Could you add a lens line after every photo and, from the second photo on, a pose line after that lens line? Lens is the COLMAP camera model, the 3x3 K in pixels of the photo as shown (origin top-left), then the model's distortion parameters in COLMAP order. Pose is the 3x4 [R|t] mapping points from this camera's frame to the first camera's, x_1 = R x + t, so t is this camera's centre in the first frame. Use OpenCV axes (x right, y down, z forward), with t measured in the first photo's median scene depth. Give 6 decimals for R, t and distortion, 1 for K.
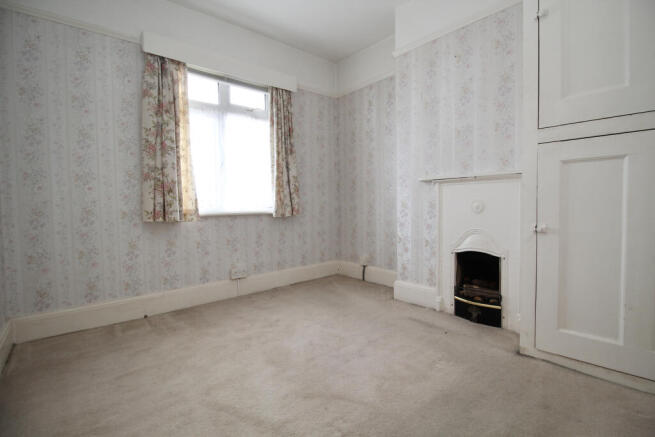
lens RADIAL K [[309.7, 0, 327.5], [0, 309.7, 218.5], [0, 0, 1]] dist [-0.020768, 0.000616]
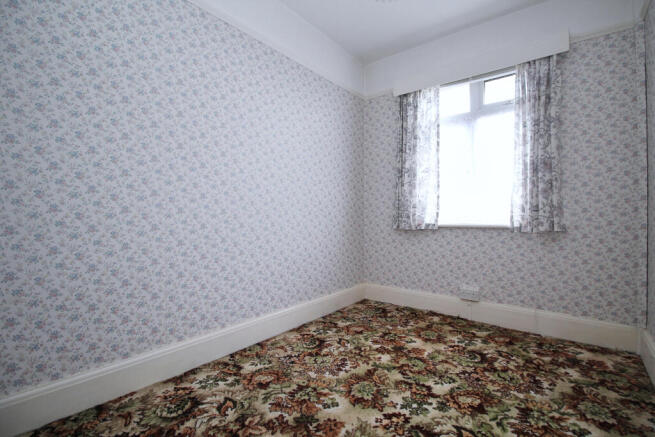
lens RADIAL K [[309.7, 0, 327.5], [0, 309.7, 218.5], [0, 0, 1]] dist [-0.020768, 0.000616]
pose [[0.161442, 0.001335, -0.986881, 0.511530], [-0.035607, 0.999356, -0.004473, -0.017980], [0.986240, 0.035862, 0.161385, 0.419813]]
